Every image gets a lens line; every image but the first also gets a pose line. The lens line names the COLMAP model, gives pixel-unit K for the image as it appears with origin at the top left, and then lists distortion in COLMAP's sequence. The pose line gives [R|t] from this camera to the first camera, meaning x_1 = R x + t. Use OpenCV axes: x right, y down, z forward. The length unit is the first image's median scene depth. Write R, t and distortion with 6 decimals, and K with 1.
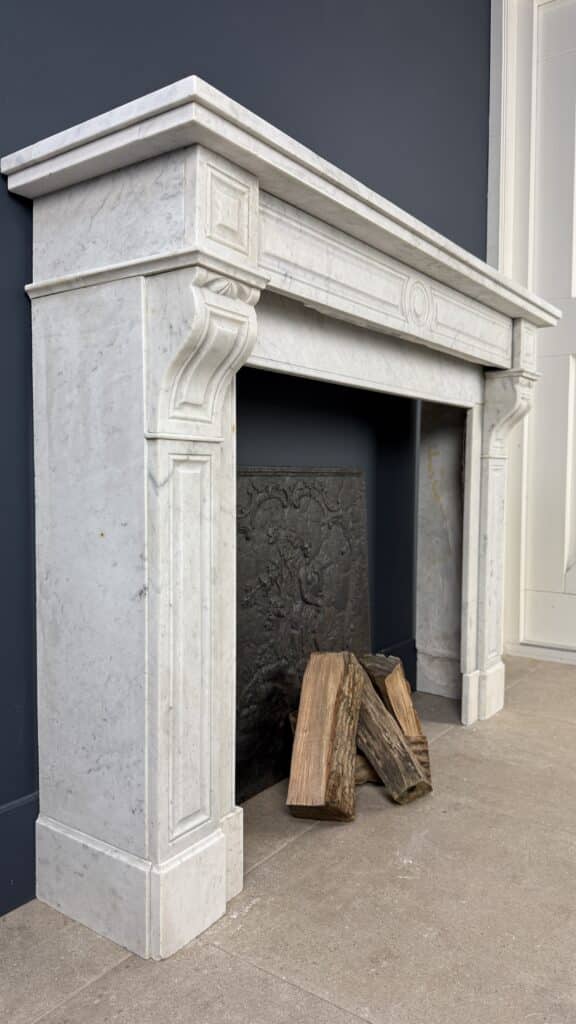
lens RADIAL K [[718.3, 0, 288.0], [0, 718.3, 512.0], [0, 0, 1]] dist [0.161448, -0.354621]
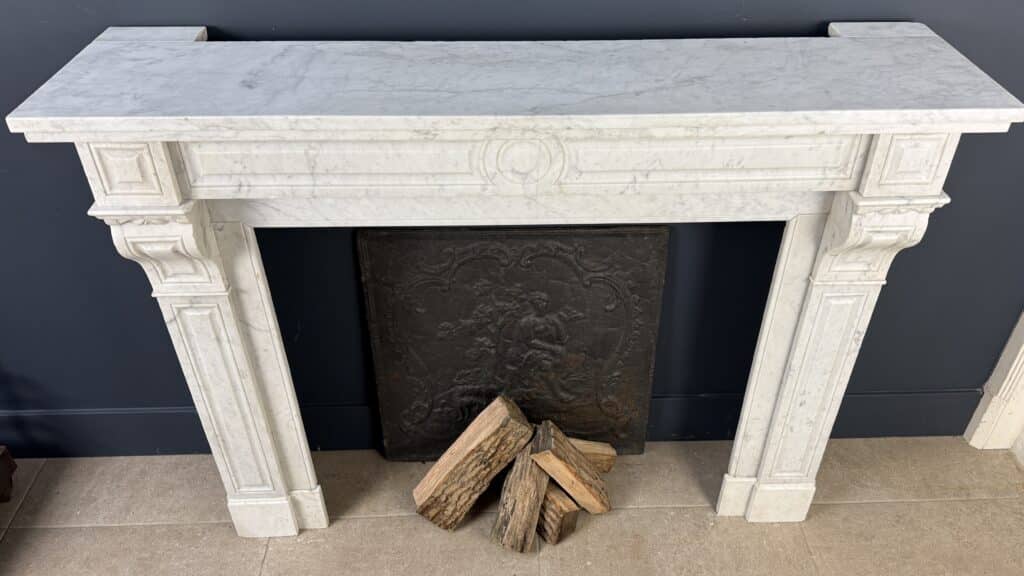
lens RADIAL K [[782.1, 0, 532.4], [0, 782.1, 308.3], [0, 0, 1]] dist [0.145779, -0.291291]
pose [[0.613066, 0.481903, -0.626035, 0.768279], [-0.042299, 0.811303, 0.583094, -0.628087], [0.788899, -0.330994, 0.517766, 0.486547]]
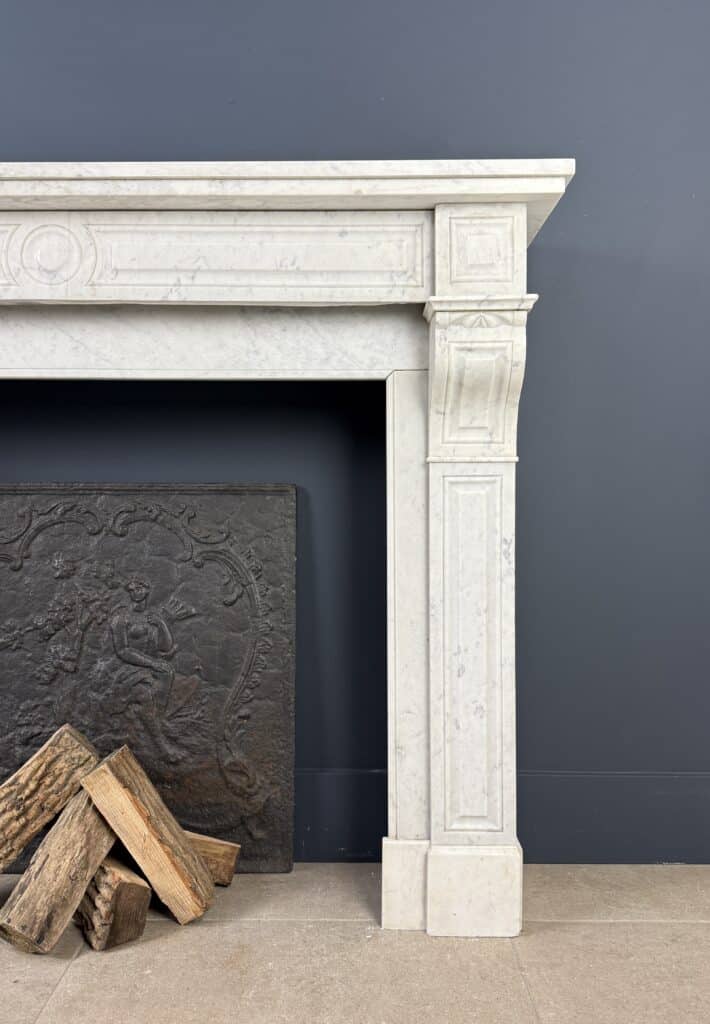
lens RADIAL K [[893.0, 0, 352.7], [0, 893.0, 508.2], [0, 0, 1]] dist [0.189919, -0.410519]
pose [[0.575284, 0.009596, -0.817897, 1.038236], [-0.038874, 0.999122, -0.015621, -0.032916], [0.817029, 0.040782, 0.575152, 0.705514]]
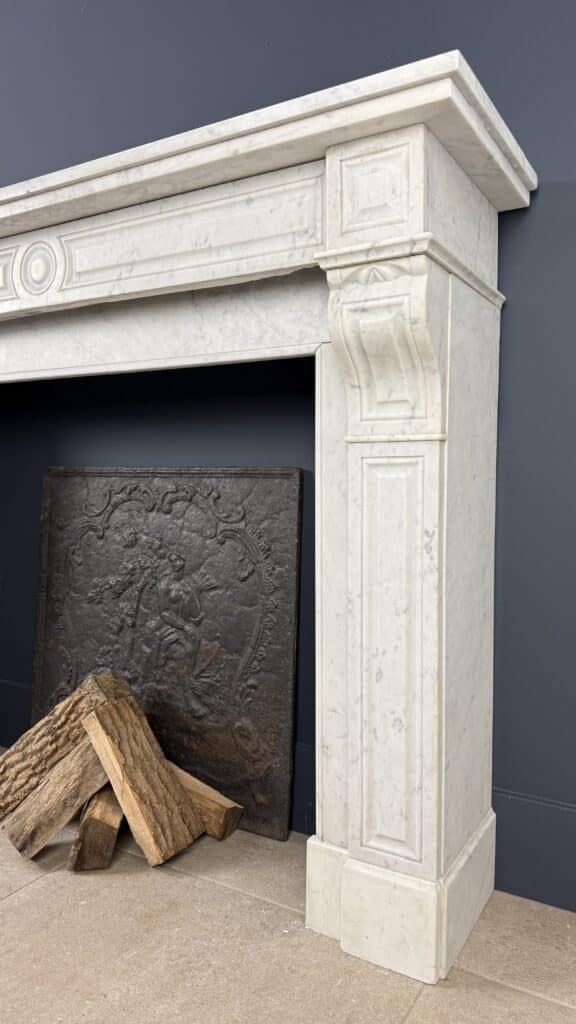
lens RADIAL K [[718.3, 0, 288.0], [0, 718.3, 512.0], [0, 0, 1]] dist [0.161448, -0.354621]
pose [[0.088223, 0.043768, -0.995139, 0.997154], [-0.055975, 0.997673, 0.038917, -0.055013], [0.994527, 0.052270, 0.090468, 1.168531]]
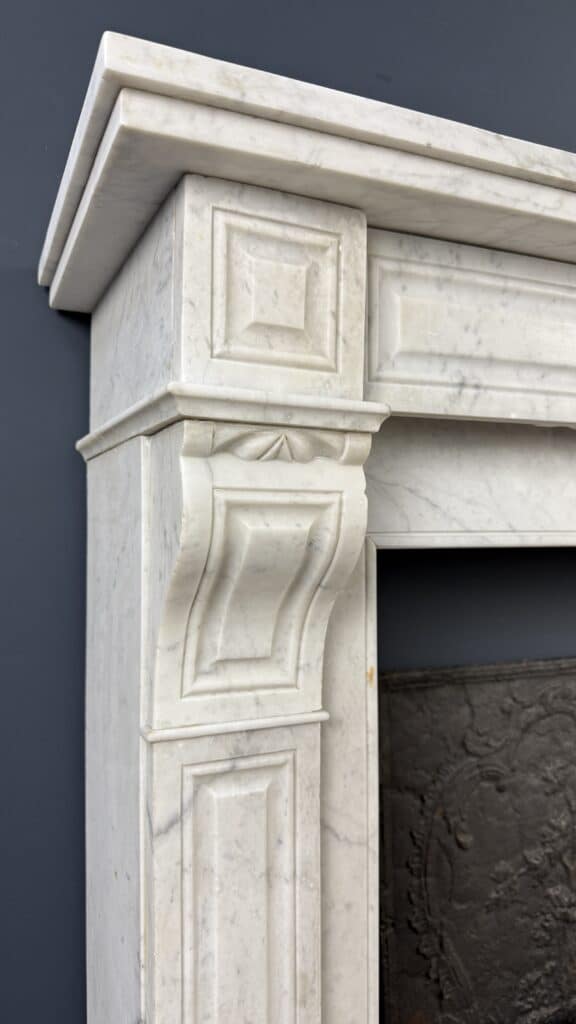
lens RADIAL K [[745.5, 0, 291.9], [0, 745.5, 518.4], [0, 0, 1]] dist [0.041092, -0.070882]
pose [[0.861601, -0.008855, -0.507509, 0.110918], [-0.022972, 0.998143, -0.056415, -0.146165], [0.507066, 0.060265, 0.859798, 0.366387]]
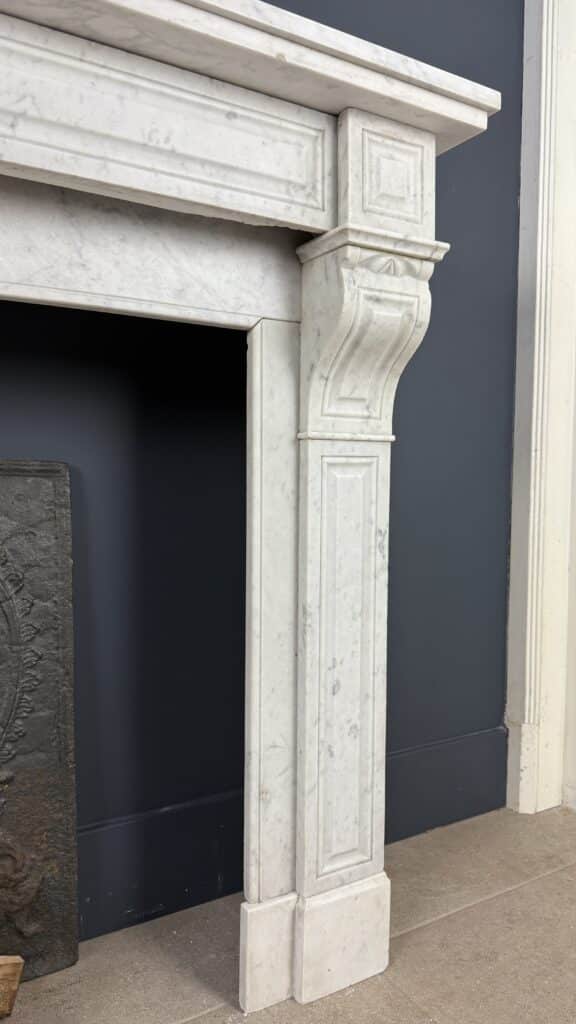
lens RADIAL K [[718.3, 0, 288.0], [0, 718.3, 512.0], [0, 0, 1]] dist [0.161448, -0.354621]
pose [[0.918803, 0.020911, -0.394162, 0.569272], [-0.022549, 0.999746, 0.000476, -0.036028], [0.394072, 0.008450, 0.919041, 0.739177]]
